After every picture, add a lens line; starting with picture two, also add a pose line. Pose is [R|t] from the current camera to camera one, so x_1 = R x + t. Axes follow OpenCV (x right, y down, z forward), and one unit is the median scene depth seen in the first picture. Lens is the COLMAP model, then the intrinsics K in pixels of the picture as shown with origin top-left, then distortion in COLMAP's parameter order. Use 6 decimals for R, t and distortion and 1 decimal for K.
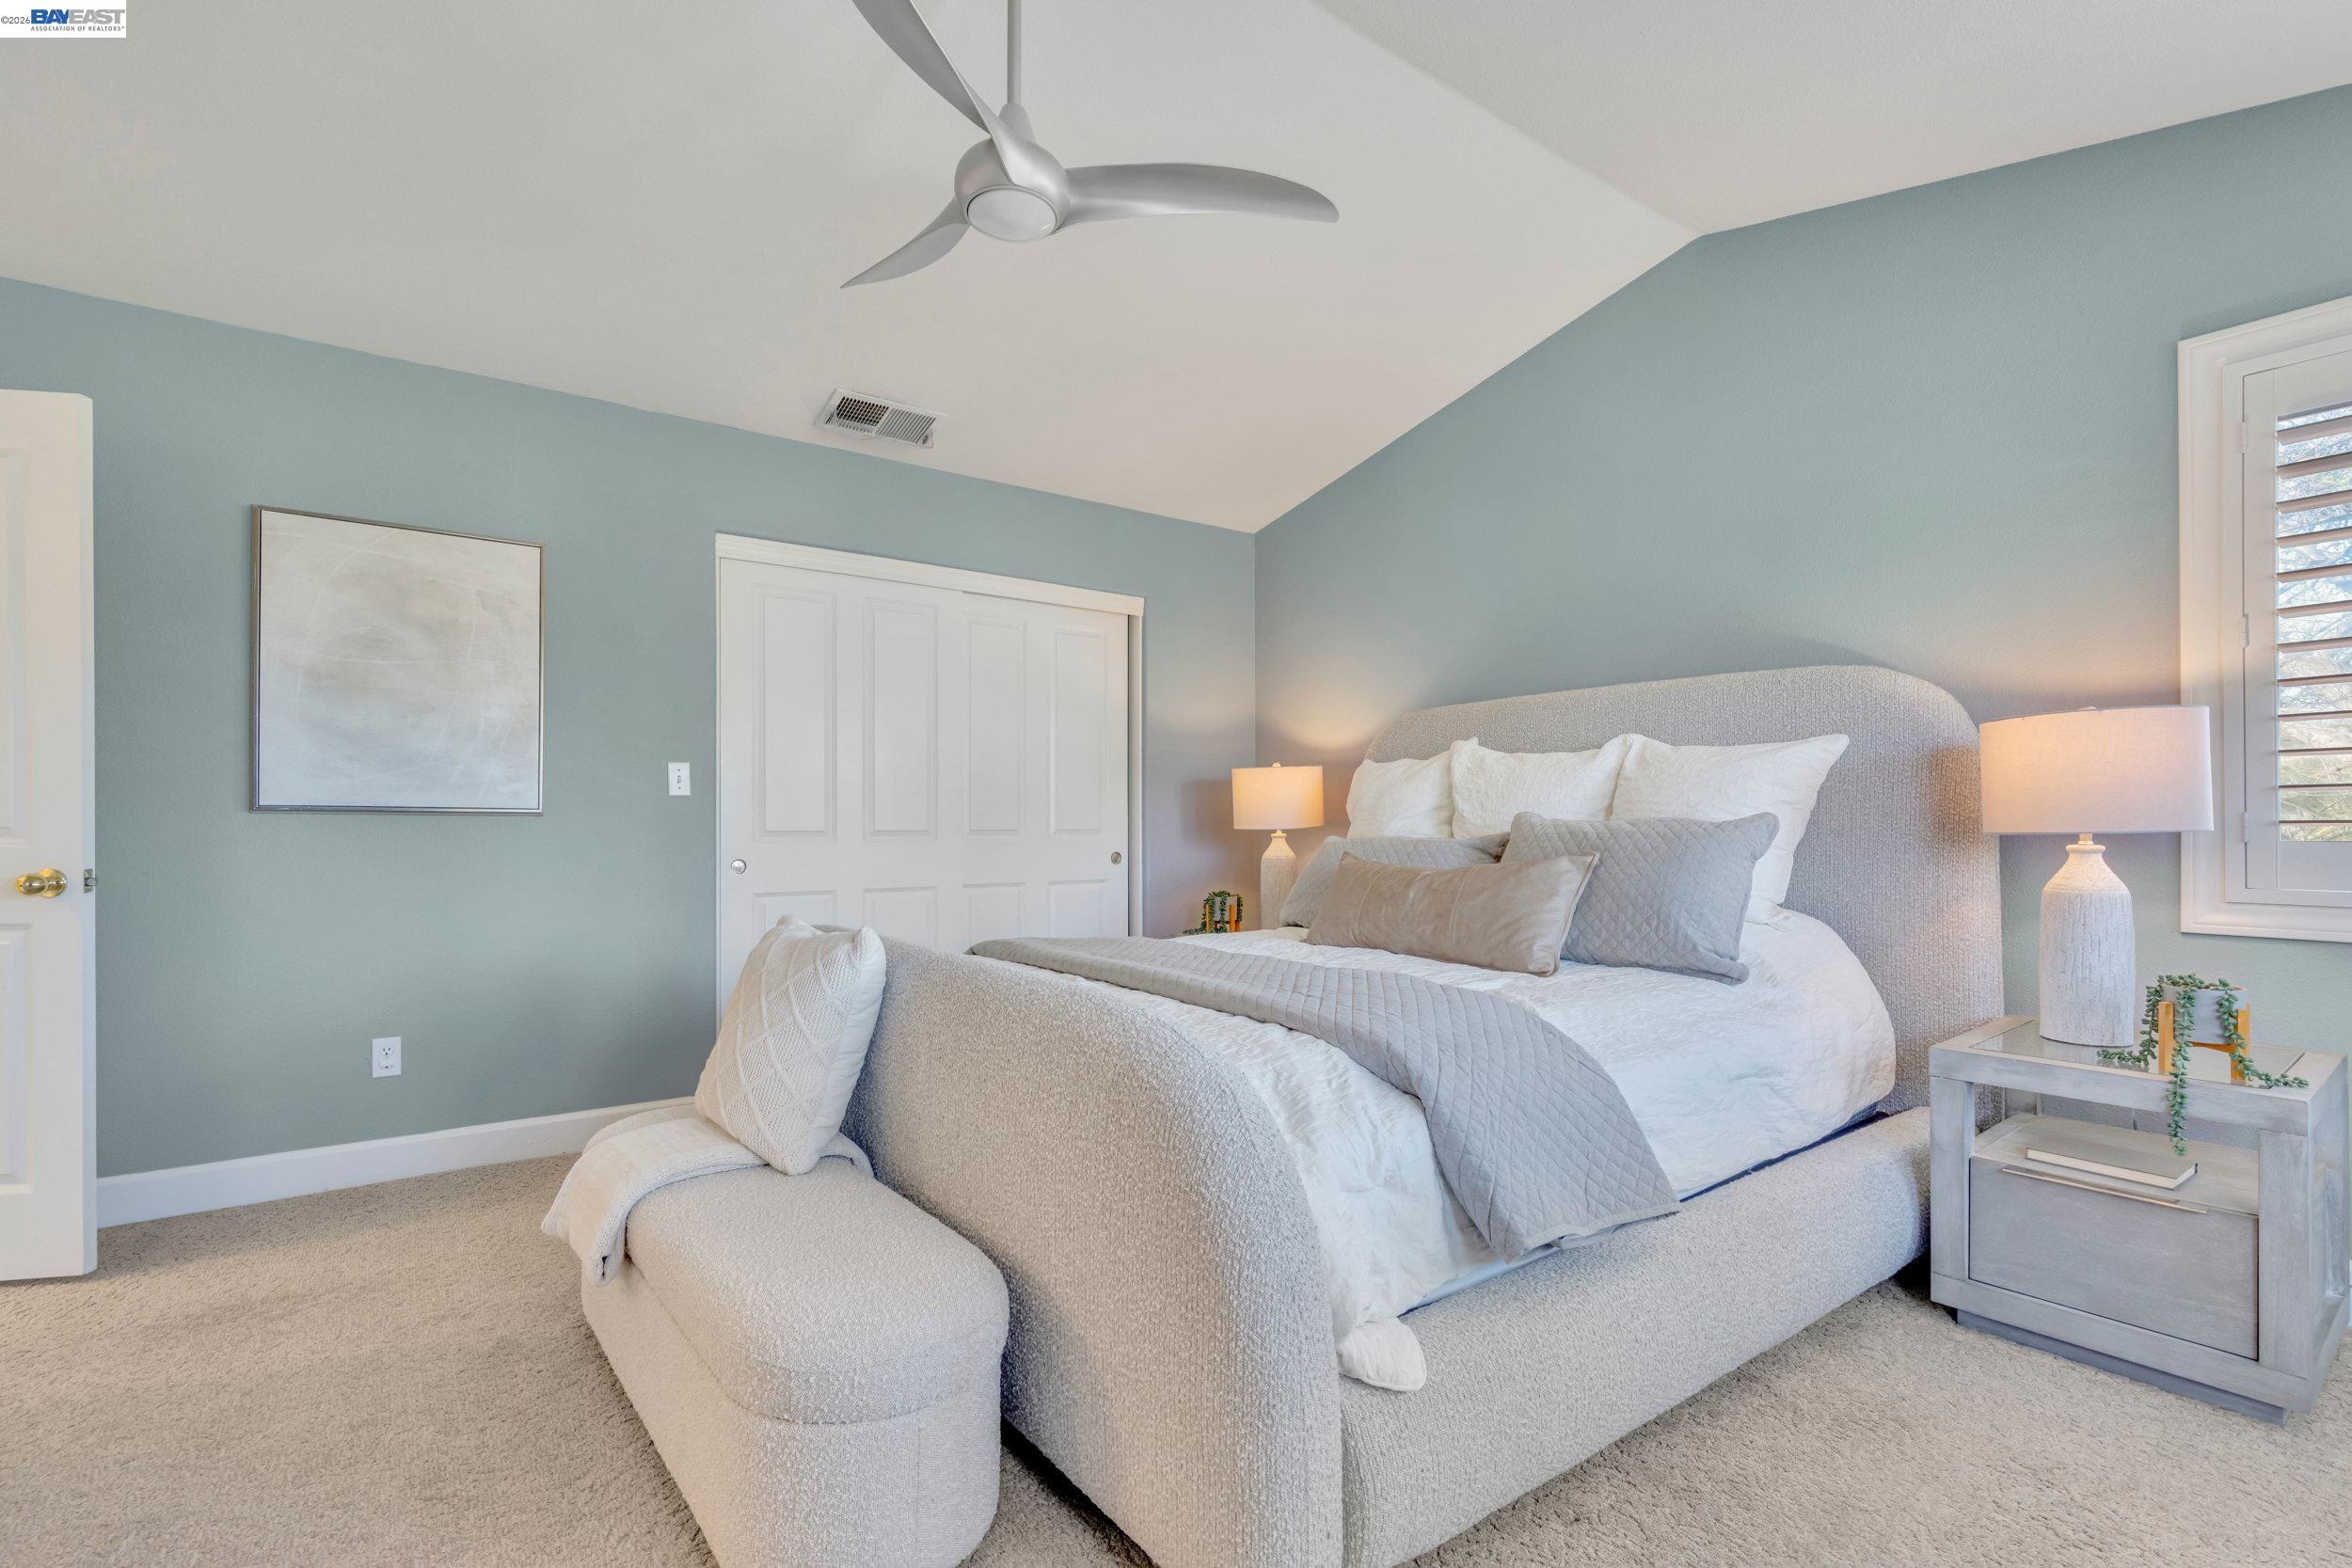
lens RADIAL K [[1058.1, 0, 1176.0], [0, 1058.1, 784.0], [0, 0, 1]] dist [0.000514, 0.000753]
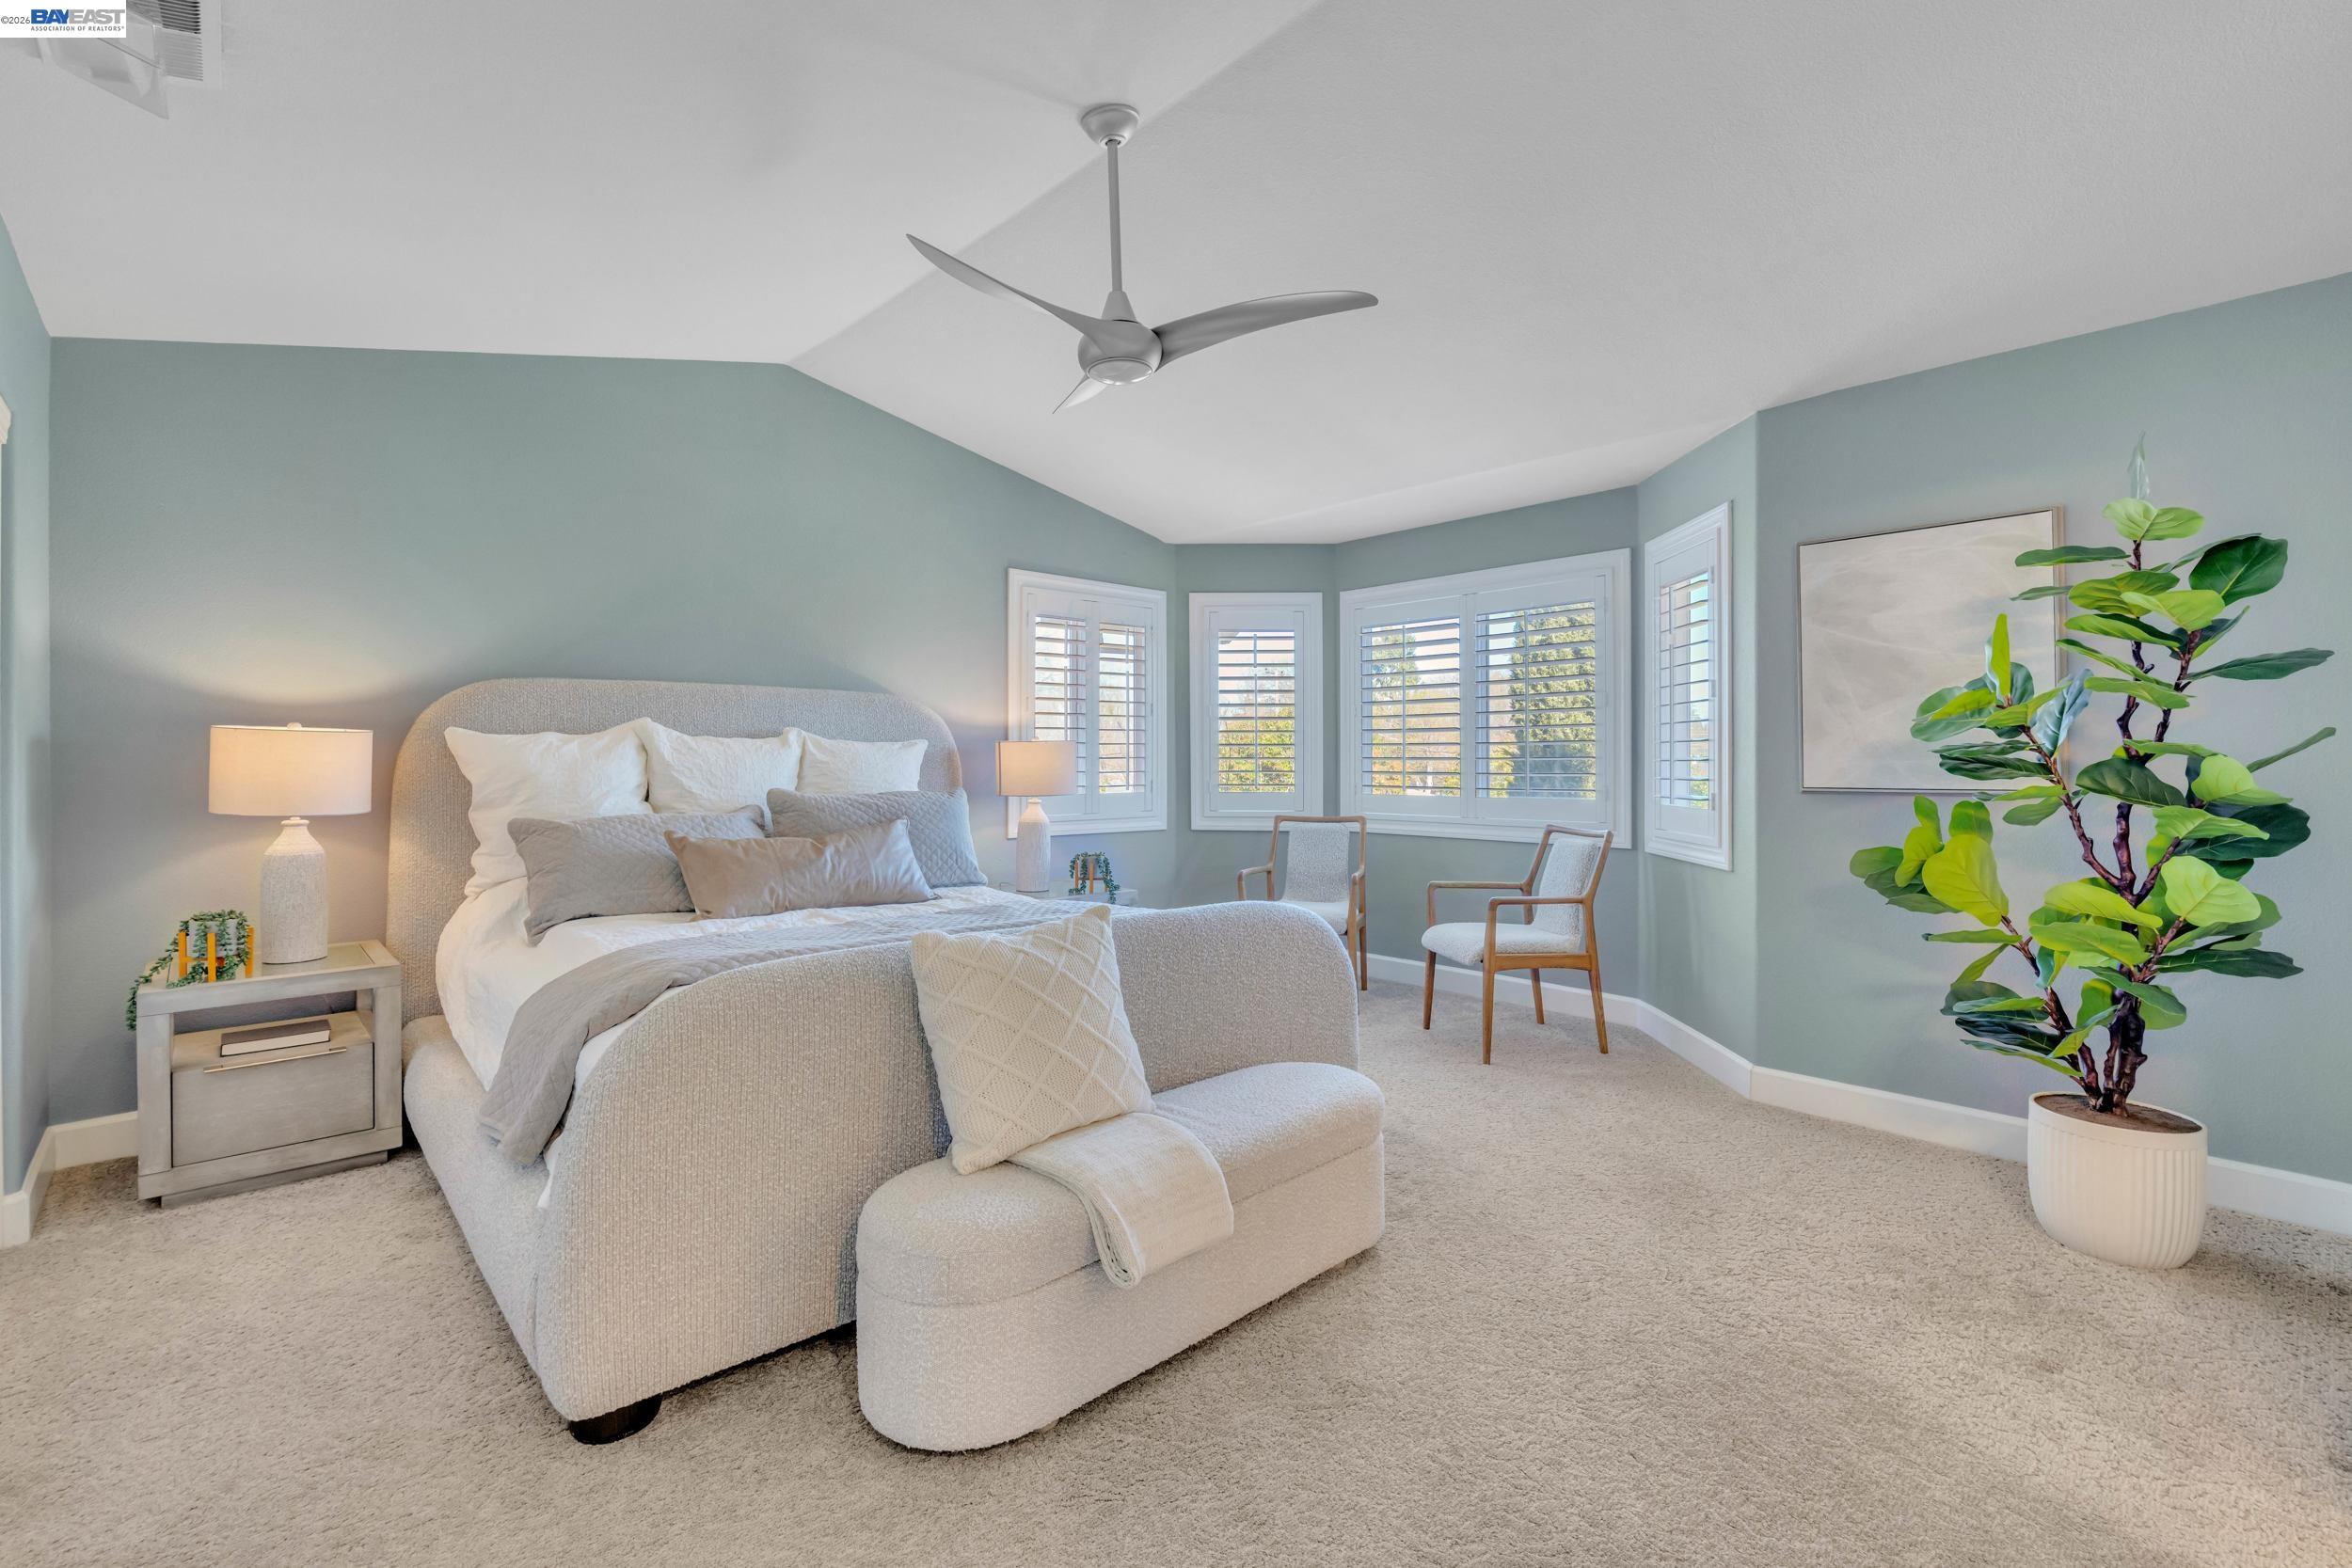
lens RADIAL K [[1058.1, 0, 1176.0], [0, 1058.1, 784.0], [0, 0, 1]] dist [0.000514, 0.000753]
pose [[-0.099563, -0.004480, 0.995021, -0.701094], [-0.015836, 0.999870, 0.002917, 0.009506], [-0.994905, -0.015467, -0.099621, 0.478904]]
